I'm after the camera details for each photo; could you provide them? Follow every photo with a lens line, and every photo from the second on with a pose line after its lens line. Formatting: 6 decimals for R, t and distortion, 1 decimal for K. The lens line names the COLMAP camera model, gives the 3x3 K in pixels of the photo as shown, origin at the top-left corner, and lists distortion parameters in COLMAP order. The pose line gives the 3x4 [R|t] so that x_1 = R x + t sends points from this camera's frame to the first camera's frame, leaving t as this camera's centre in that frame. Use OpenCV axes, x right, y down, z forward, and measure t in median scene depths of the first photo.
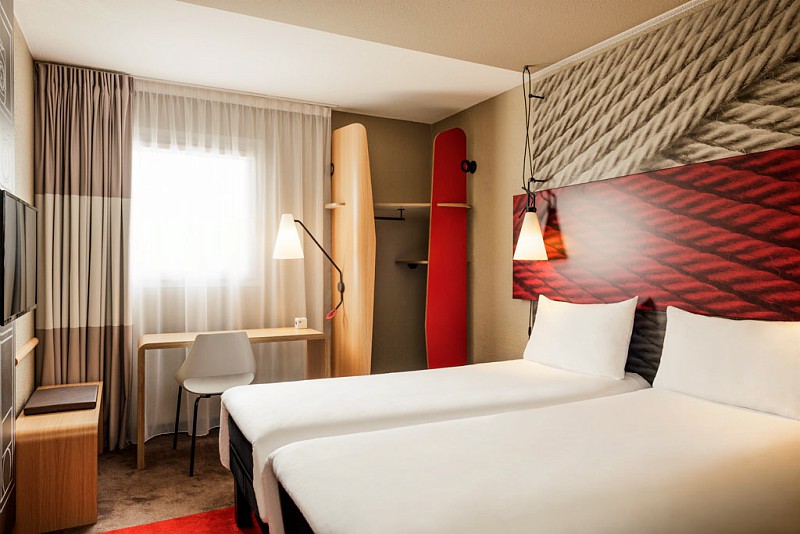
lens RADIAL K [[536.6, 0, 400.0], [0, 536.6, 267.0], [0, 0, 1]] dist [0.001423, -0.003527]
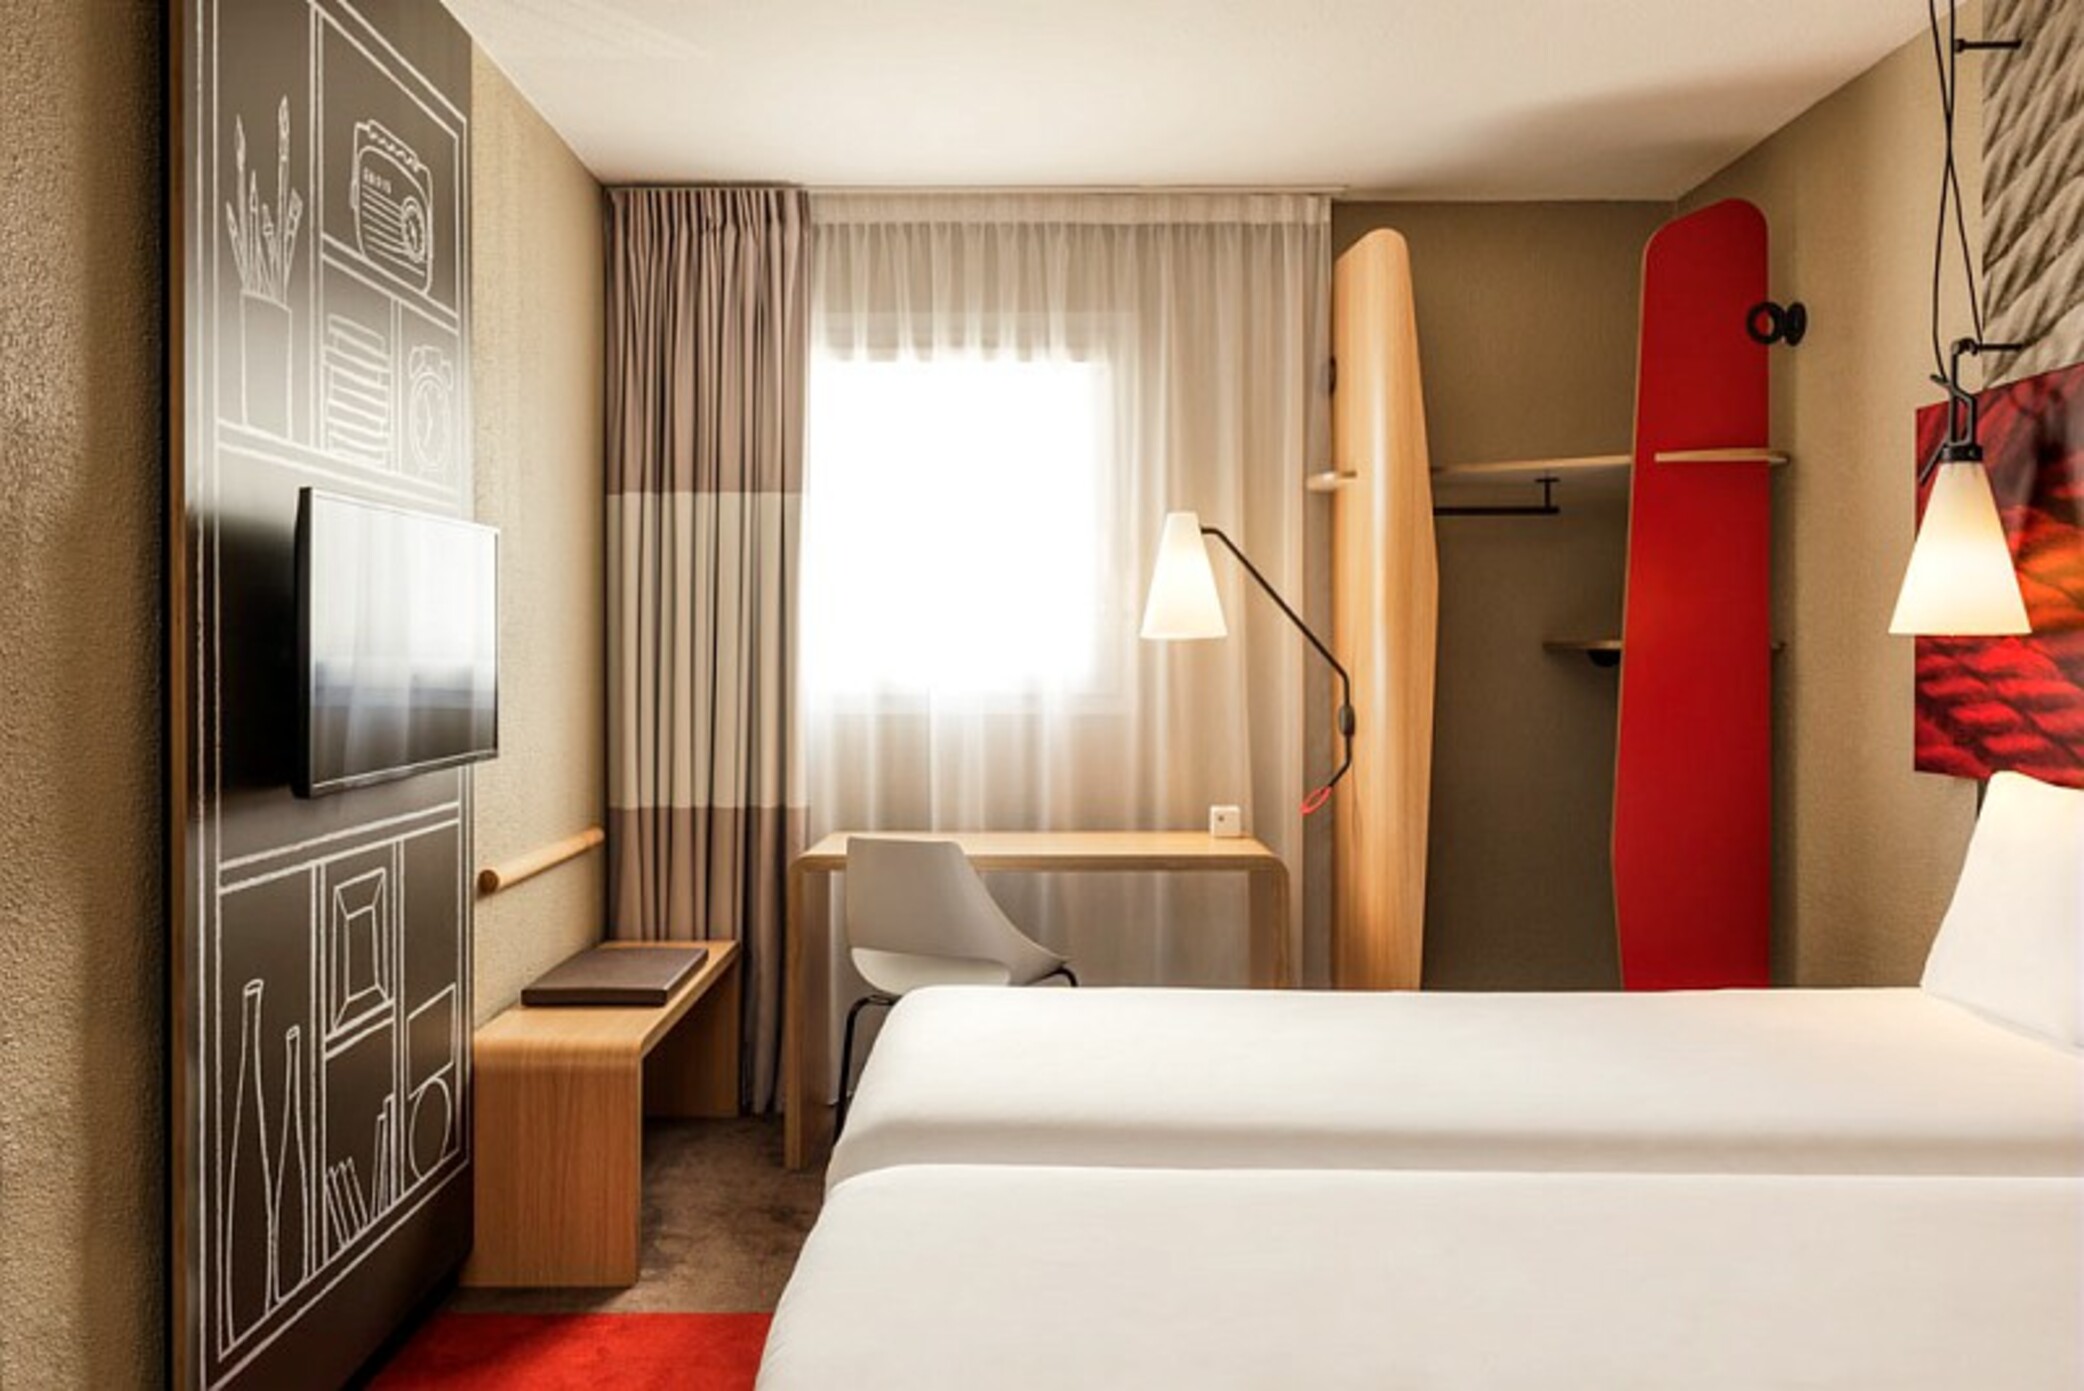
lens RADIAL K [[1481.8, 0, 1036.1], [0, 1481.8, 653.5], [0, 0, 1]] dist [0.001665, -0.001229]
pose [[0.888065, -0.005168, -0.459689, 0.158882], [0.002420, 0.999976, -0.006566, 0.000736], [0.459711, 0.004719, 0.888056, 0.090645]]
